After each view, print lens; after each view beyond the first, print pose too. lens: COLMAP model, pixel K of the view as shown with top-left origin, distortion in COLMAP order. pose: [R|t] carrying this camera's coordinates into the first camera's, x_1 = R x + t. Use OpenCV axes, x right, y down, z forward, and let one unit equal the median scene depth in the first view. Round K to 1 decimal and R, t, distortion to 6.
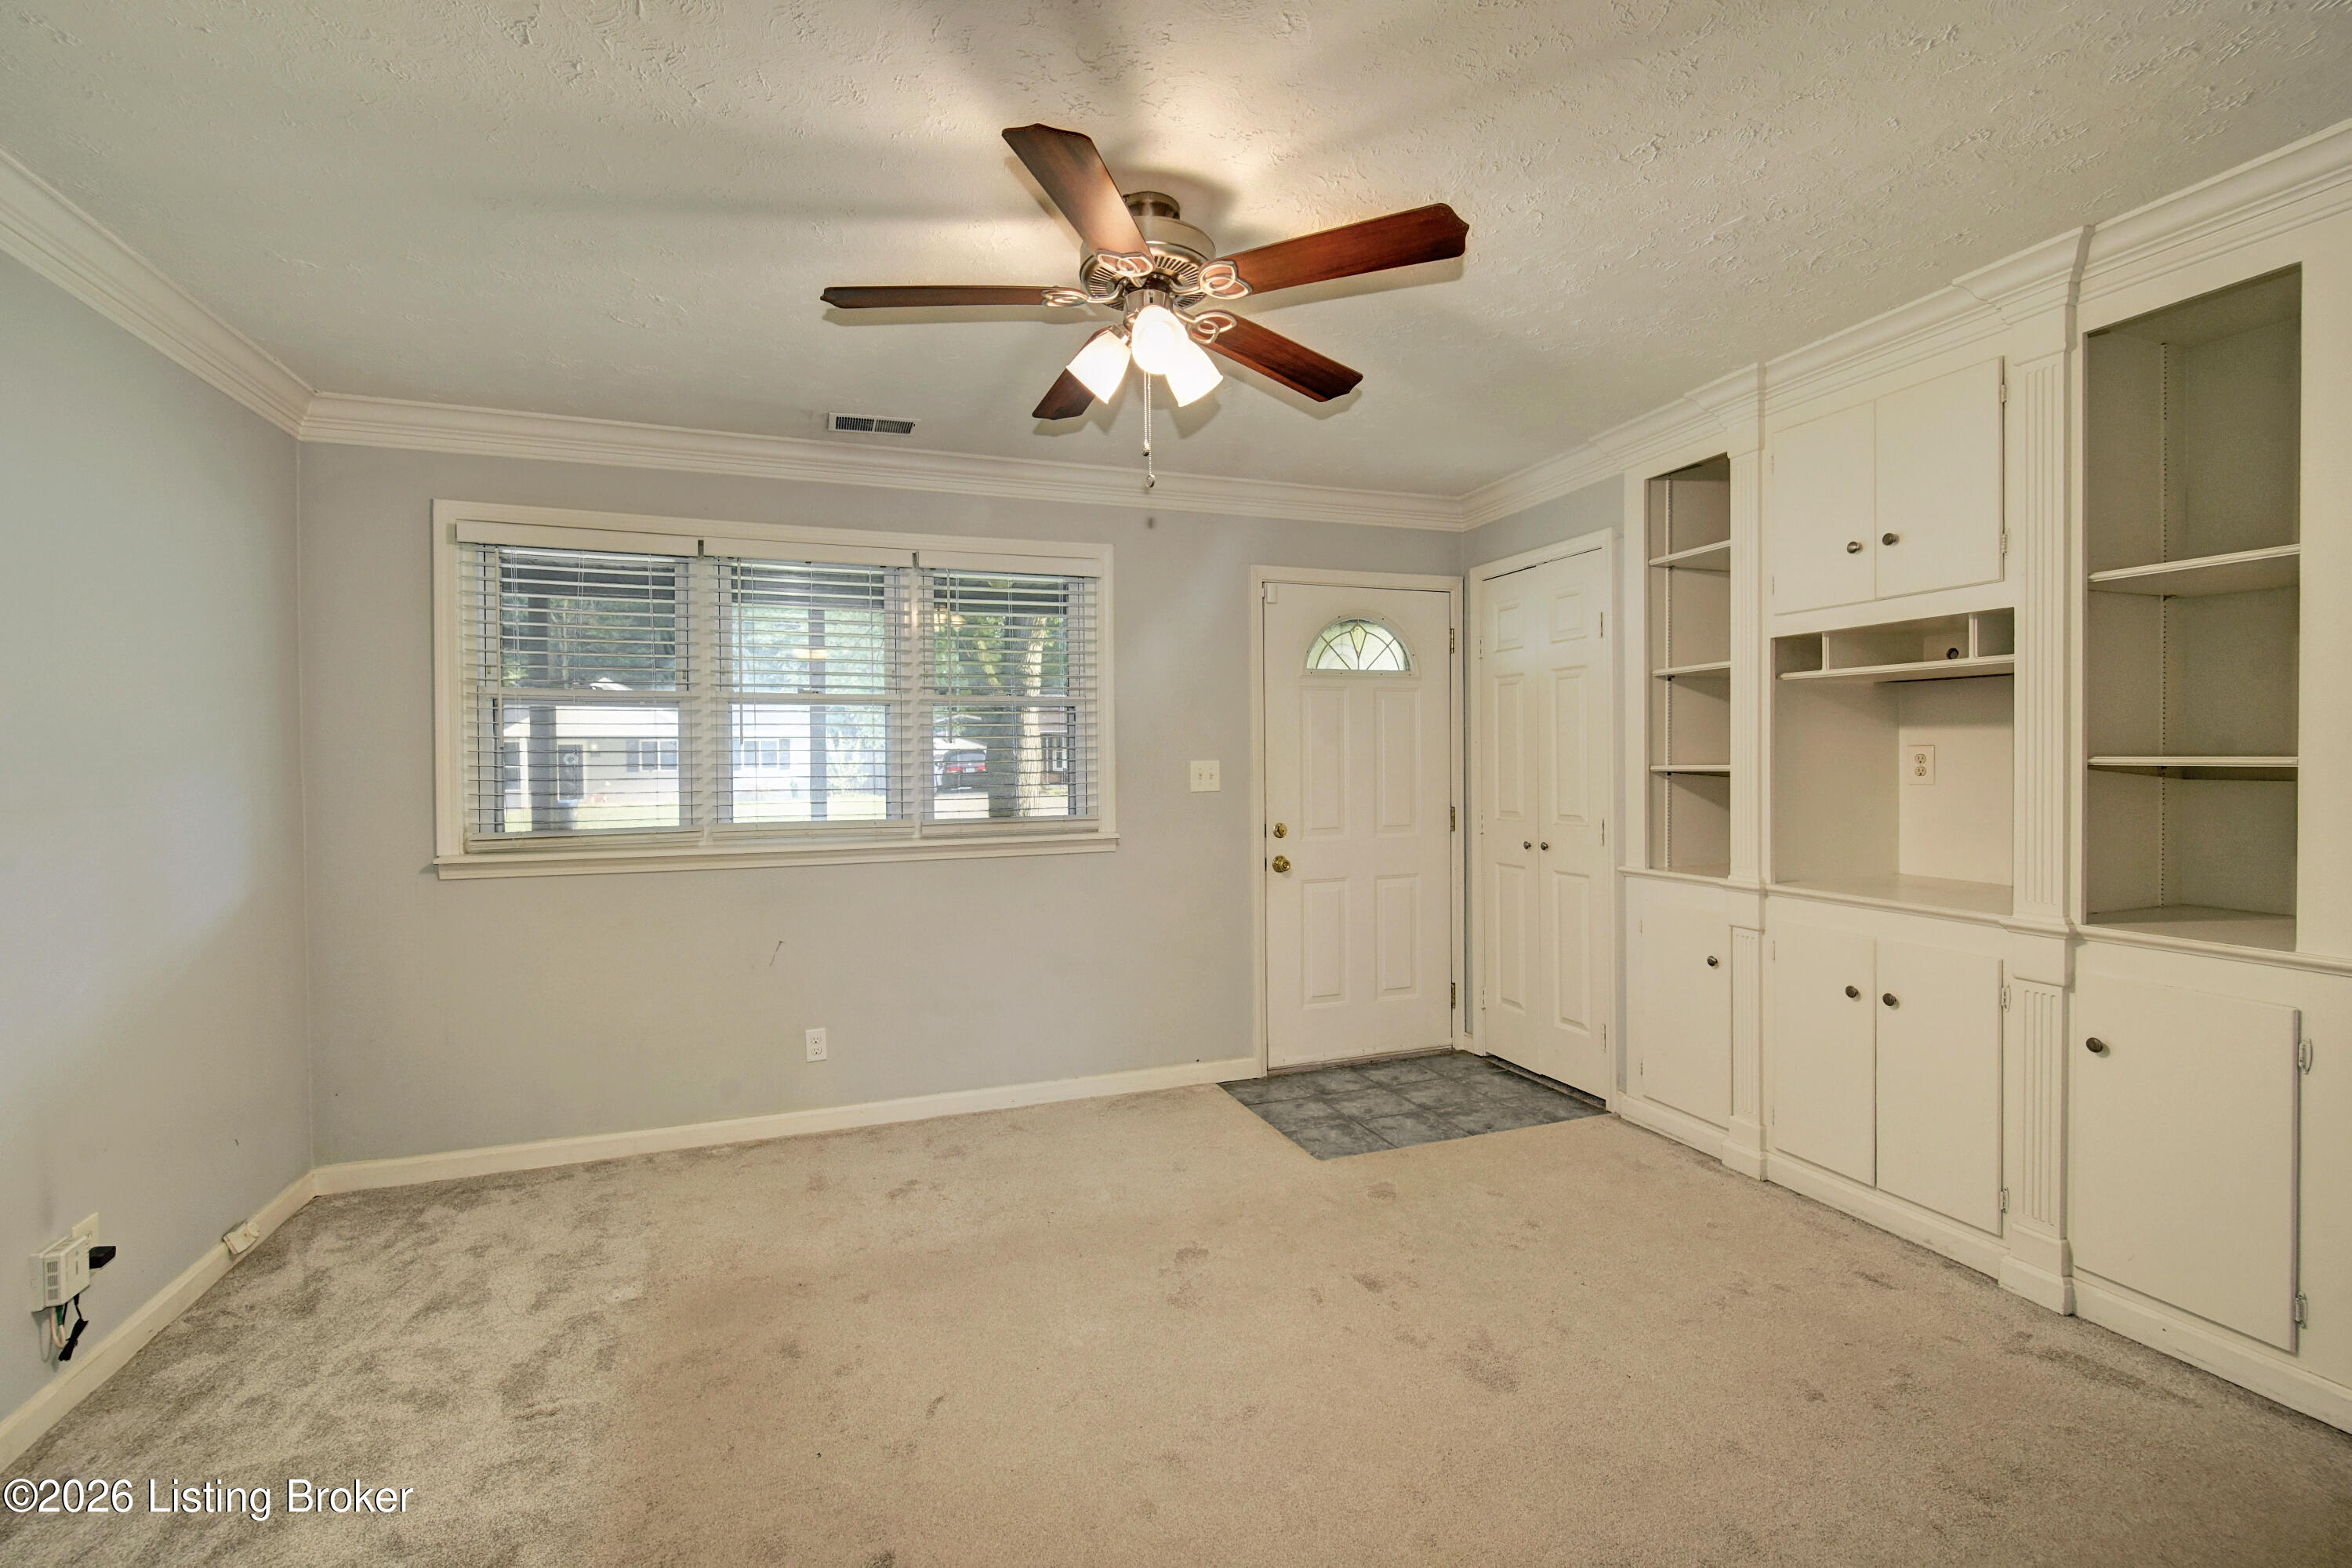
lens RADIAL K [[1040.6, 0, 1172.3], [0, 1040.6, 769.7], [0, 0, 1]] dist [0.000166, -0.005770]
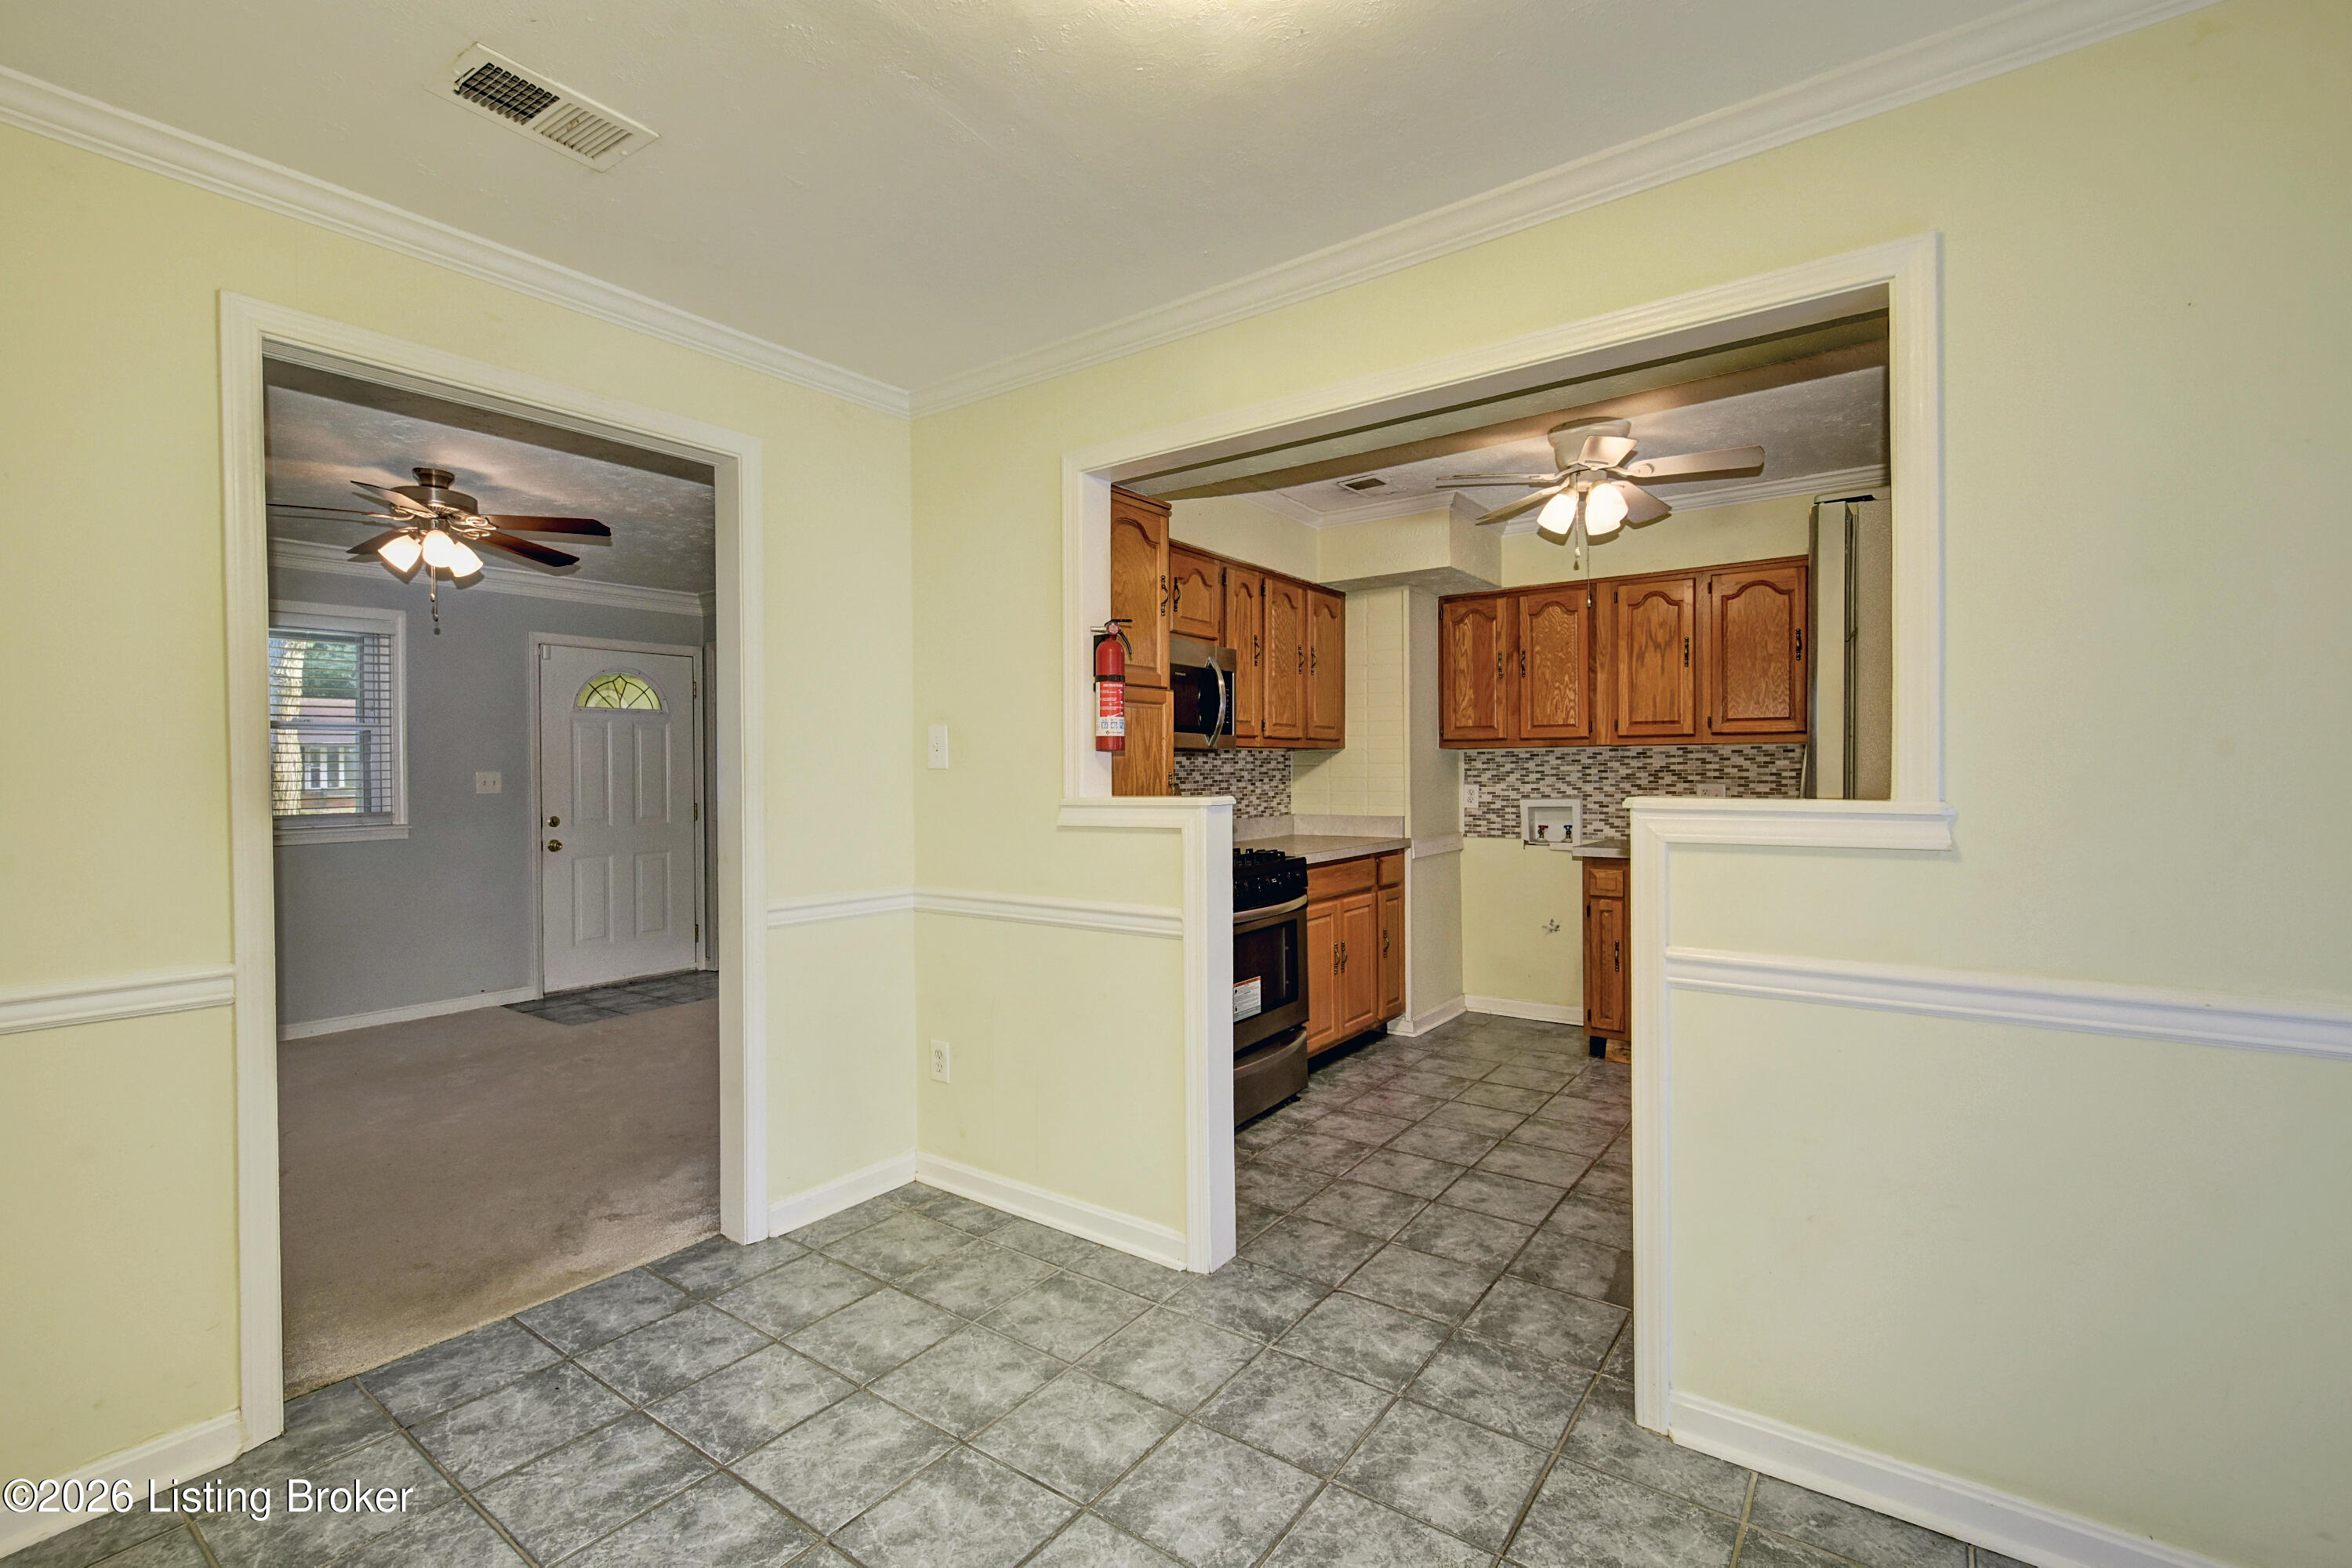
lens RADIAL K [[1031.1, 0, 1189.0], [0, 1031.1, 779.2], [0, 0, 1]] dist [-0.011066, -0.000071]
pose [[0.824494, -0.001199, 0.565869, 0.026155], [0.005606, 0.999966, -0.006051, 0.014177], [-0.565842, 0.008161, 0.824473, -0.619877]]
